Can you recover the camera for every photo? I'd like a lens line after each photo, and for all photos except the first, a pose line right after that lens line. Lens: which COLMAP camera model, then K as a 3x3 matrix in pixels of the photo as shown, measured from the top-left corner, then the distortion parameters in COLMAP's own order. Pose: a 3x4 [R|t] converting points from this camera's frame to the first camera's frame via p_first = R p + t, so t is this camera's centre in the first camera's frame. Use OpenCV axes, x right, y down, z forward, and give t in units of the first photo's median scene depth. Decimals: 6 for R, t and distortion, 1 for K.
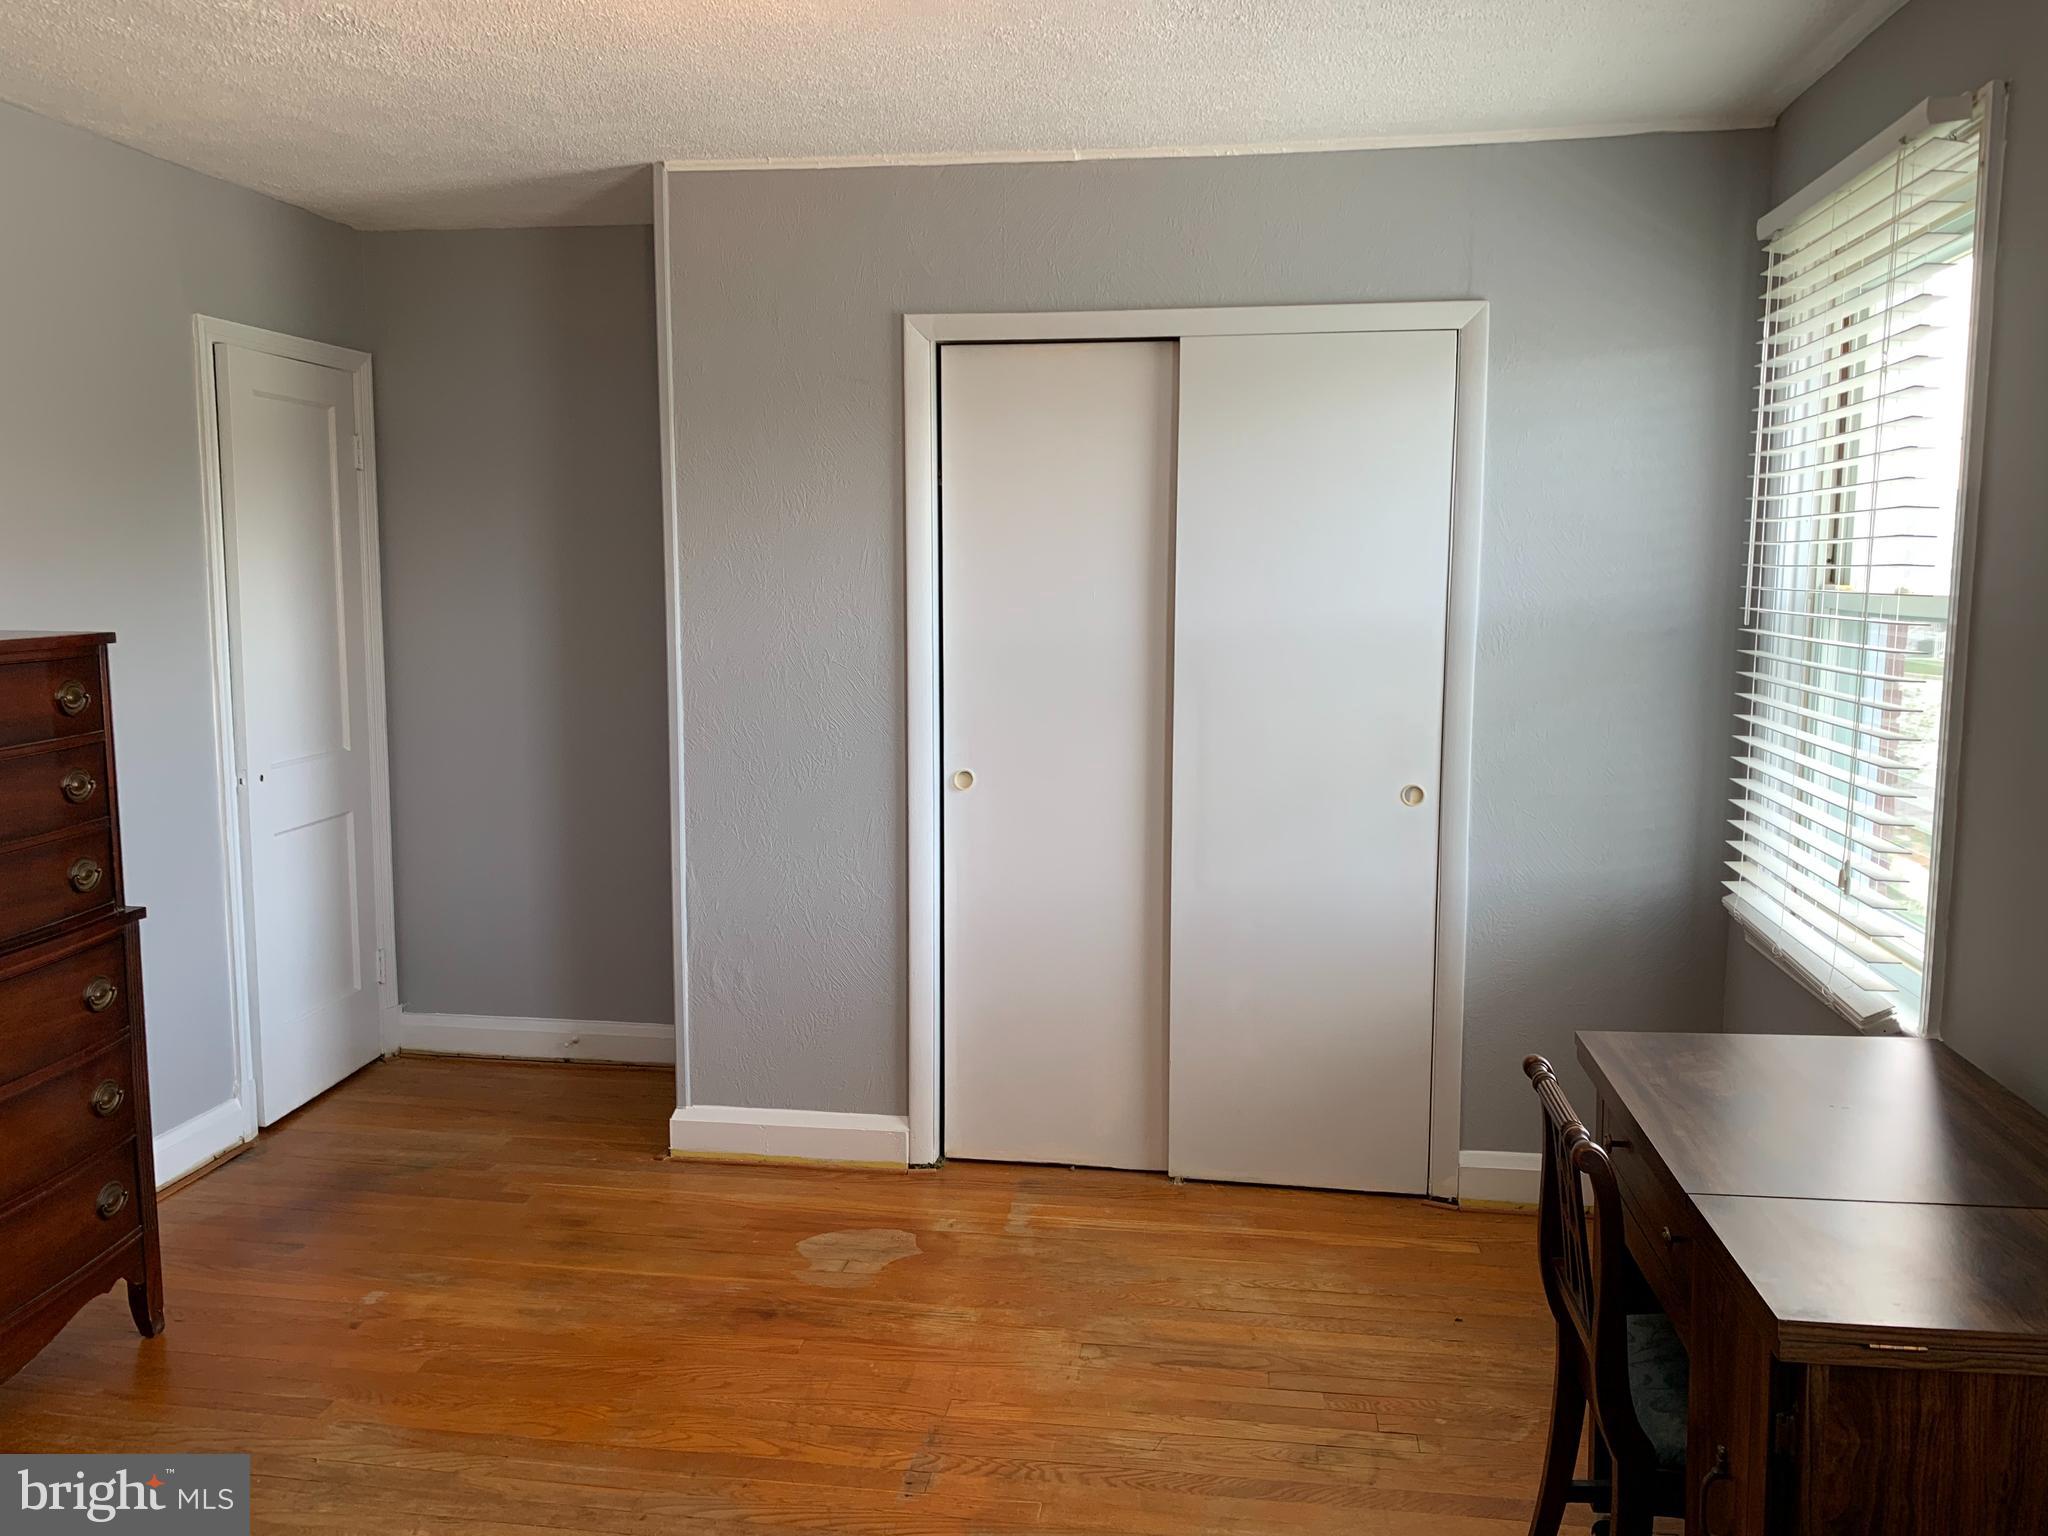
lens RADIAL K [[1577.4, 0, 1008.2], [0, 1577.4, 755.8], [0, 0, 1]] dist [0.032659, -0.023903]
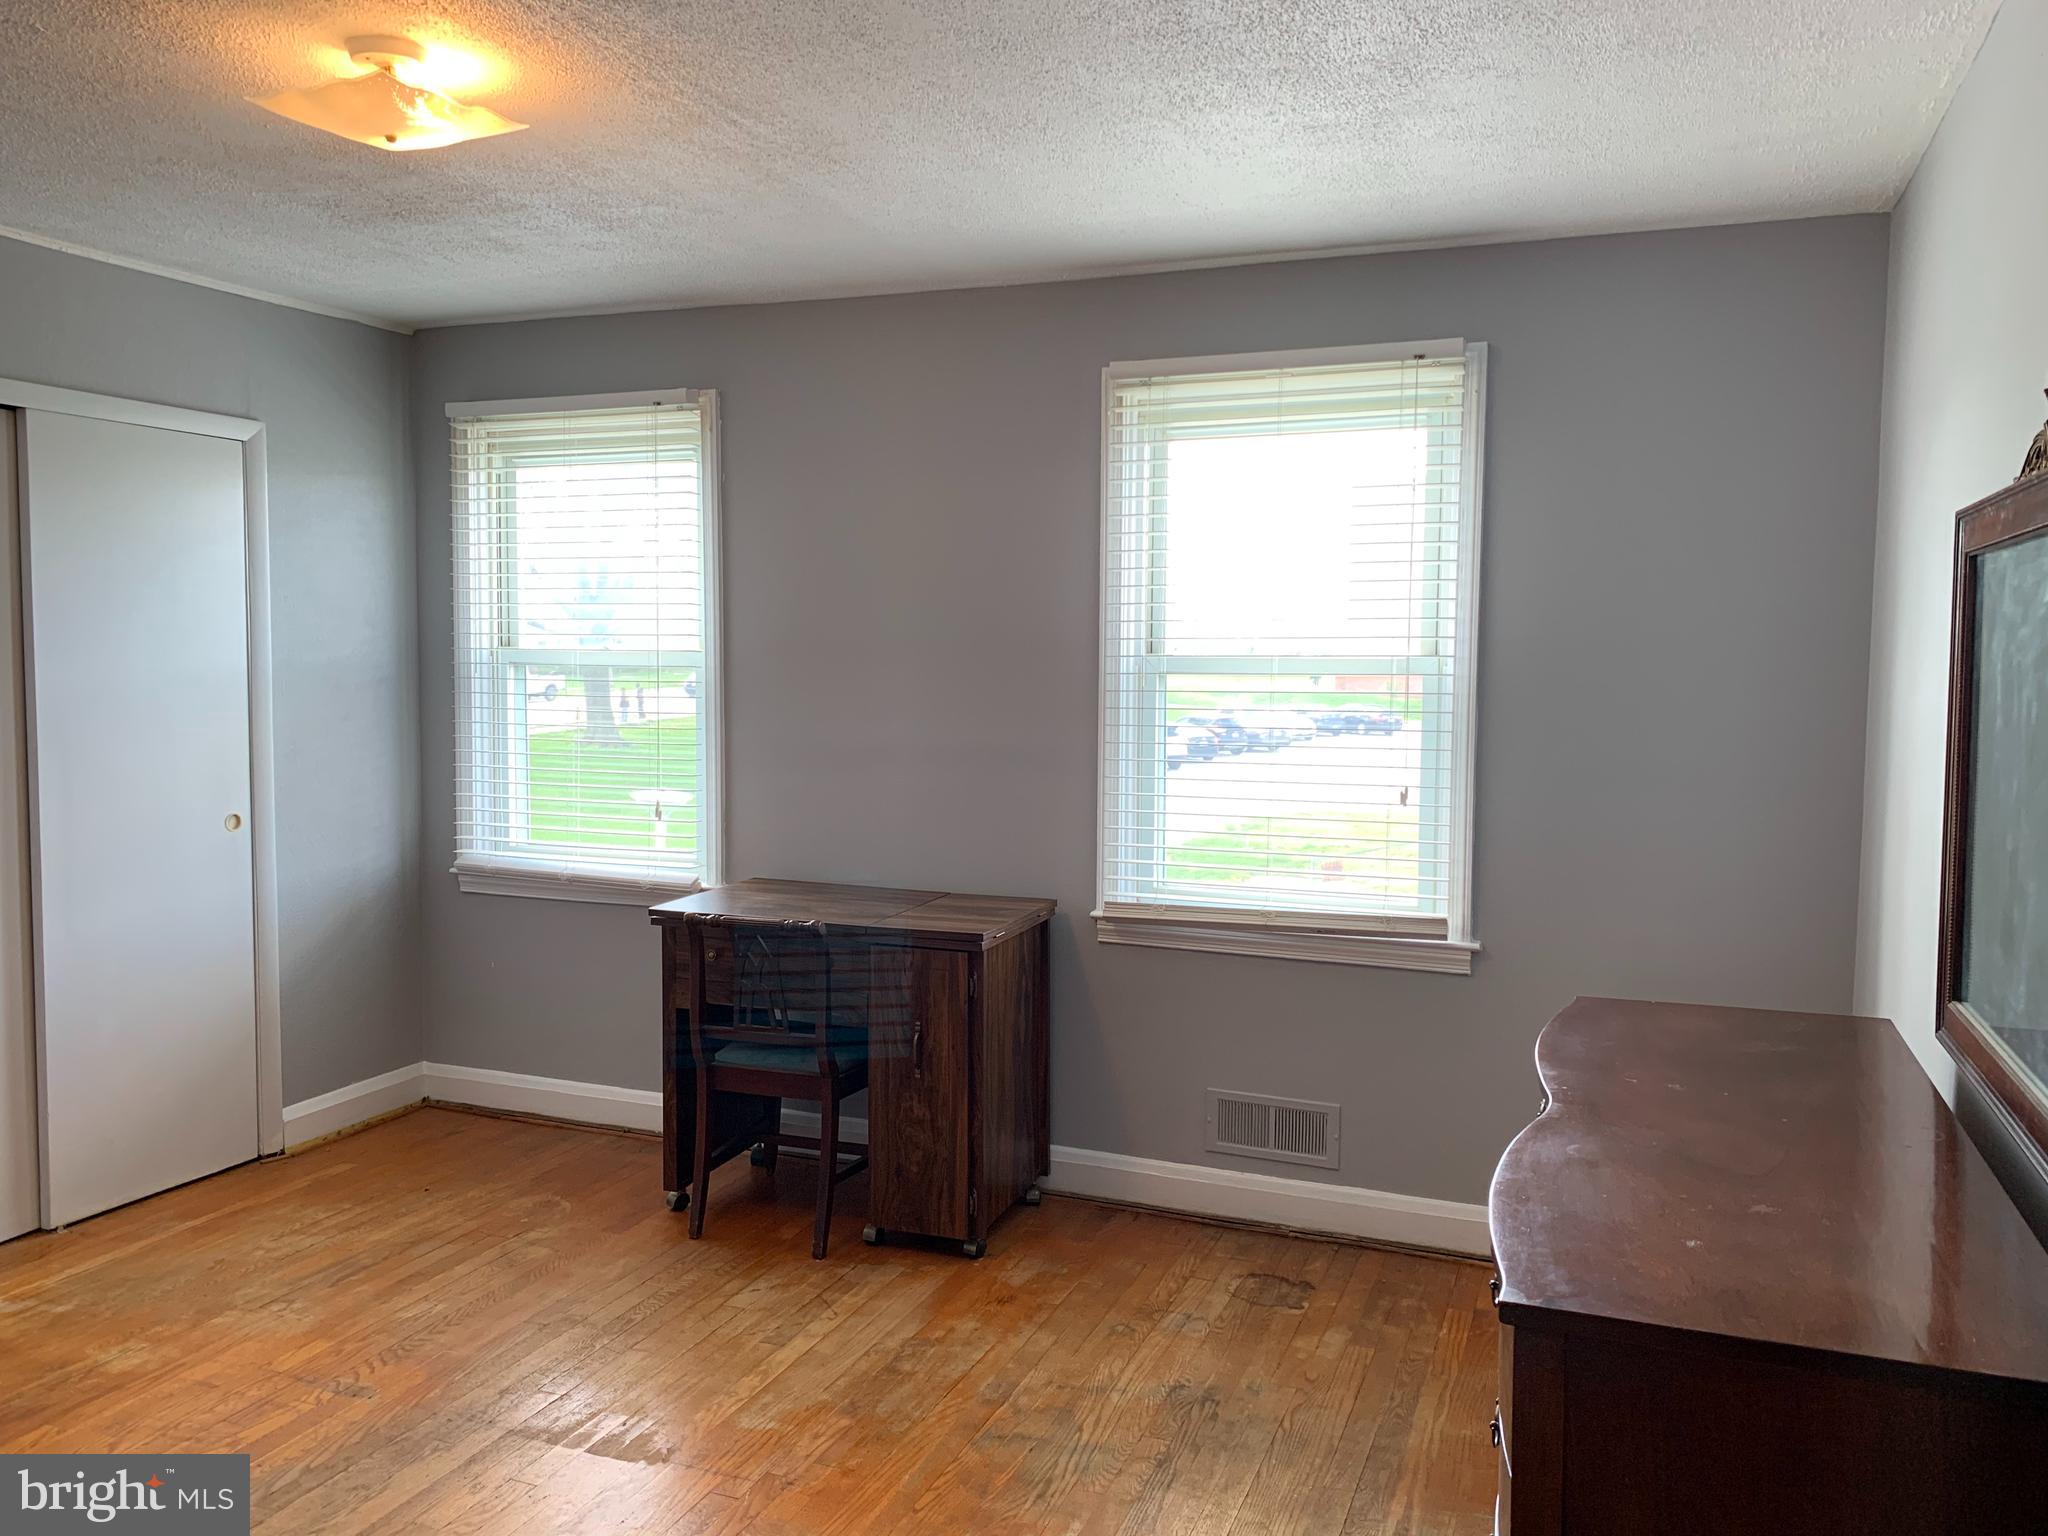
lens RADIAL K [[1577.4, 0, 1010.2], [0, 1577.4, 760.5], [0, 0, 1]] dist [0.032659, -0.023903]
pose [[0.241752, -0.066898, 0.968029, -0.776404], [0.110662, 0.993013, 0.040988, -0.005620], [-0.964007, 0.097215, 0.247466, 0.136585]]
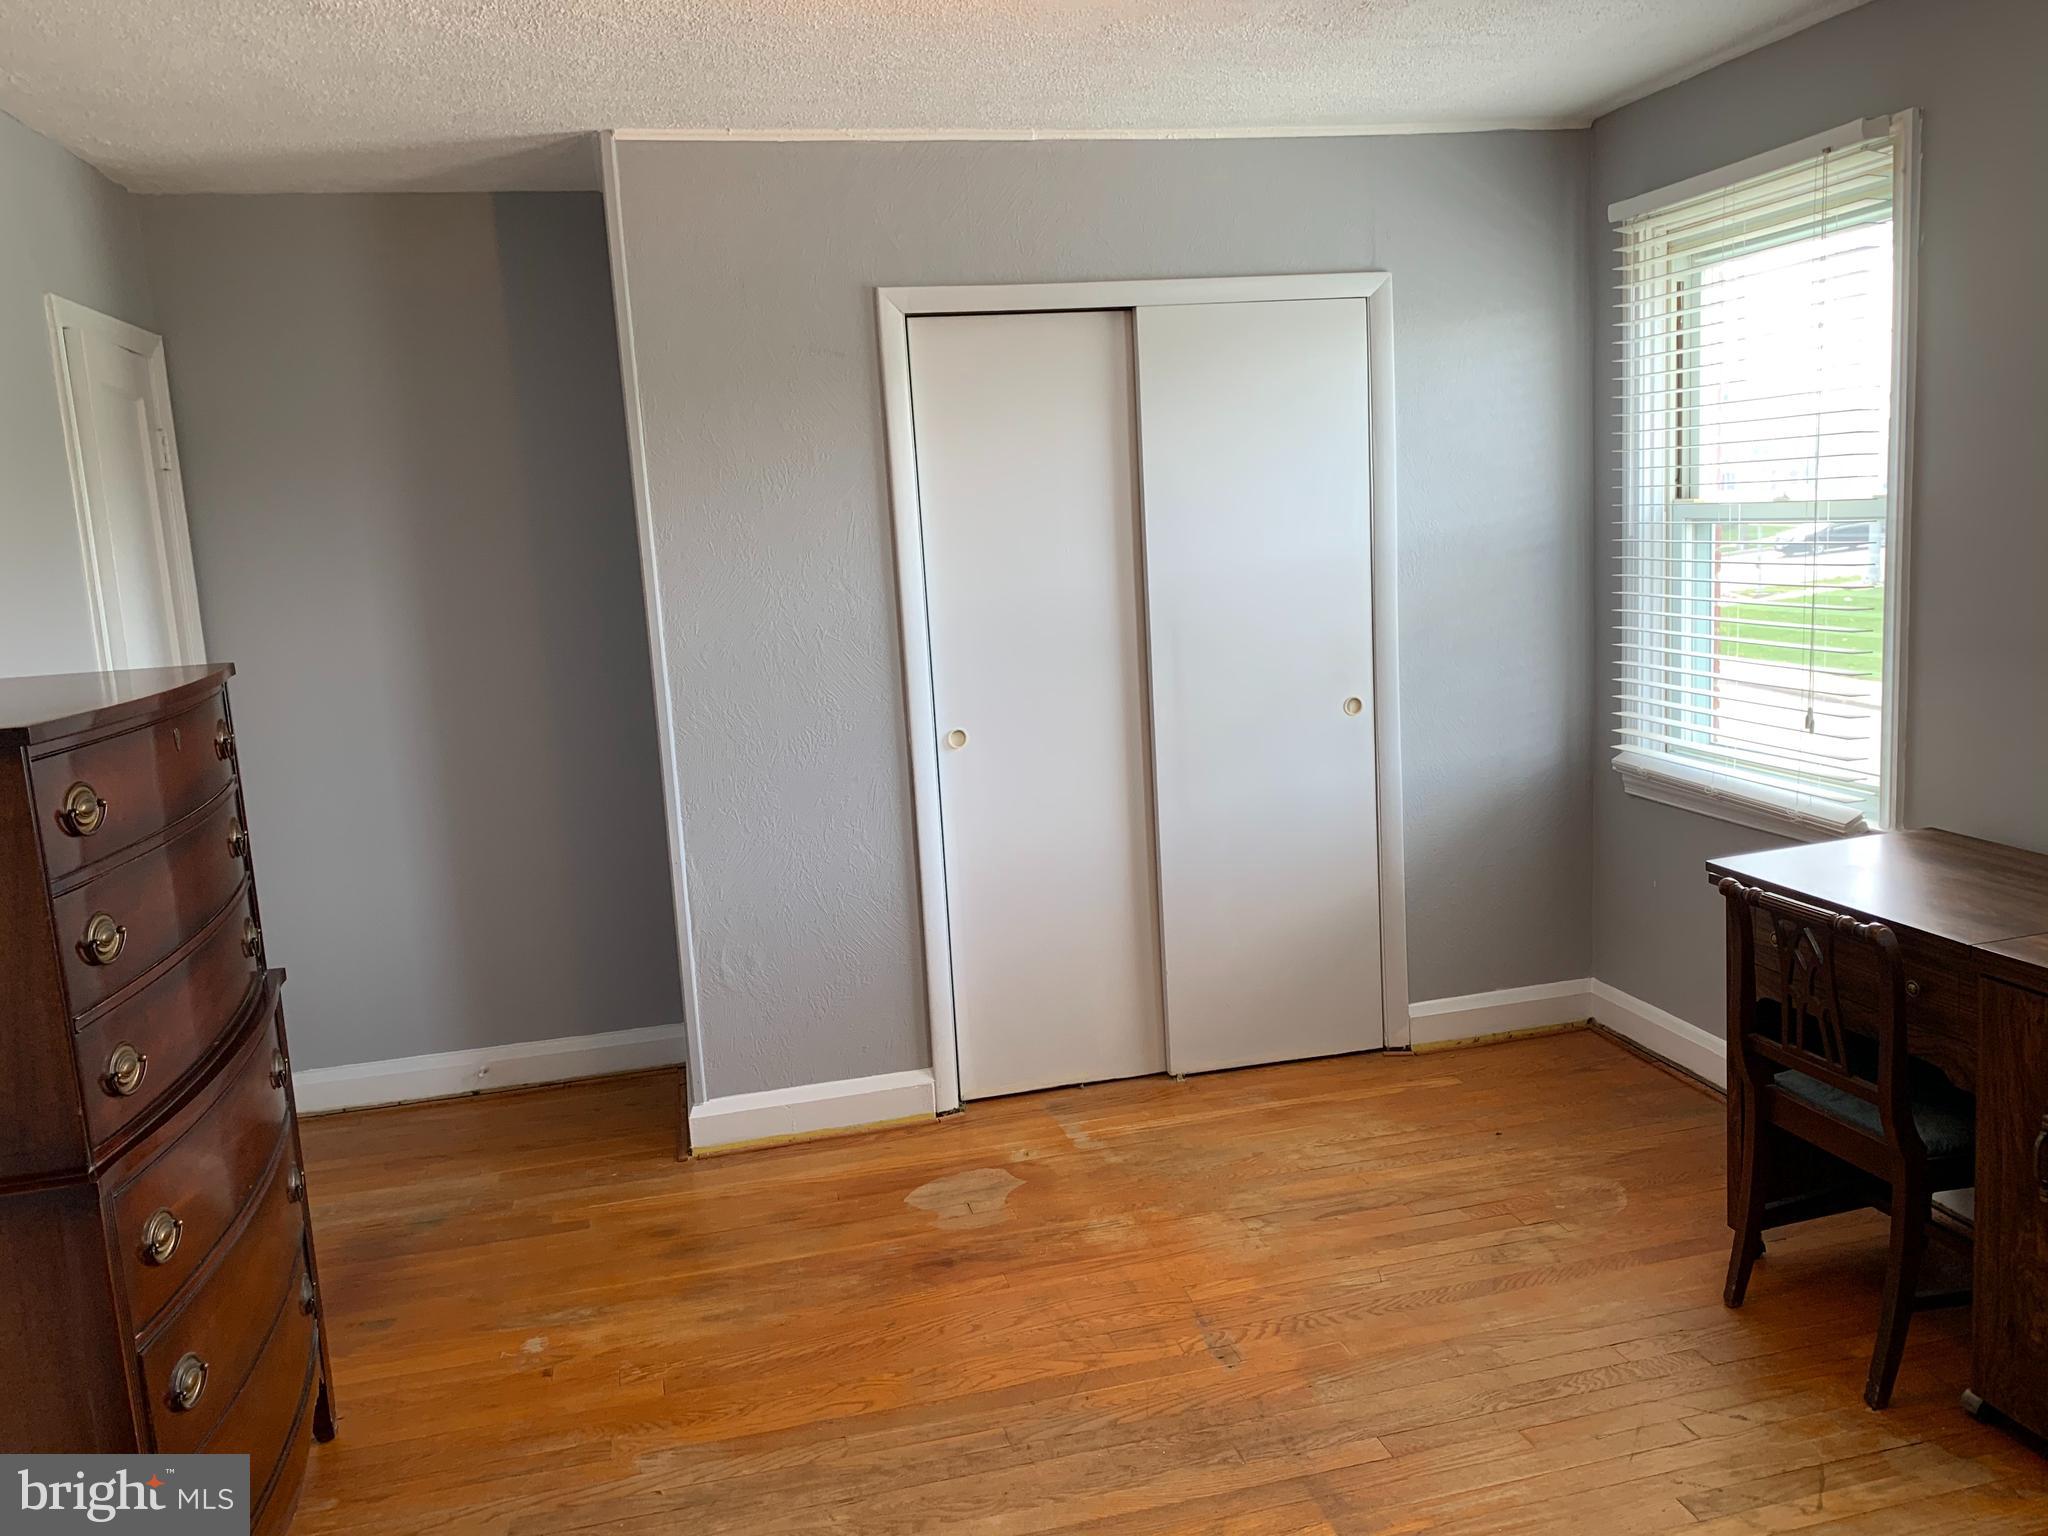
lens RADIAL K [[1577.4, 0, 1020.5], [0, 1577.4, 758.6], [0, 0, 1]] dist [0.032659, -0.023903]
pose [[0.926116, -0.116351, 0.358849, -0.394097], [0.107006, 0.993200, 0.045867, -0.015737], [-0.361745, -0.004079, 0.932268, 0.016868]]
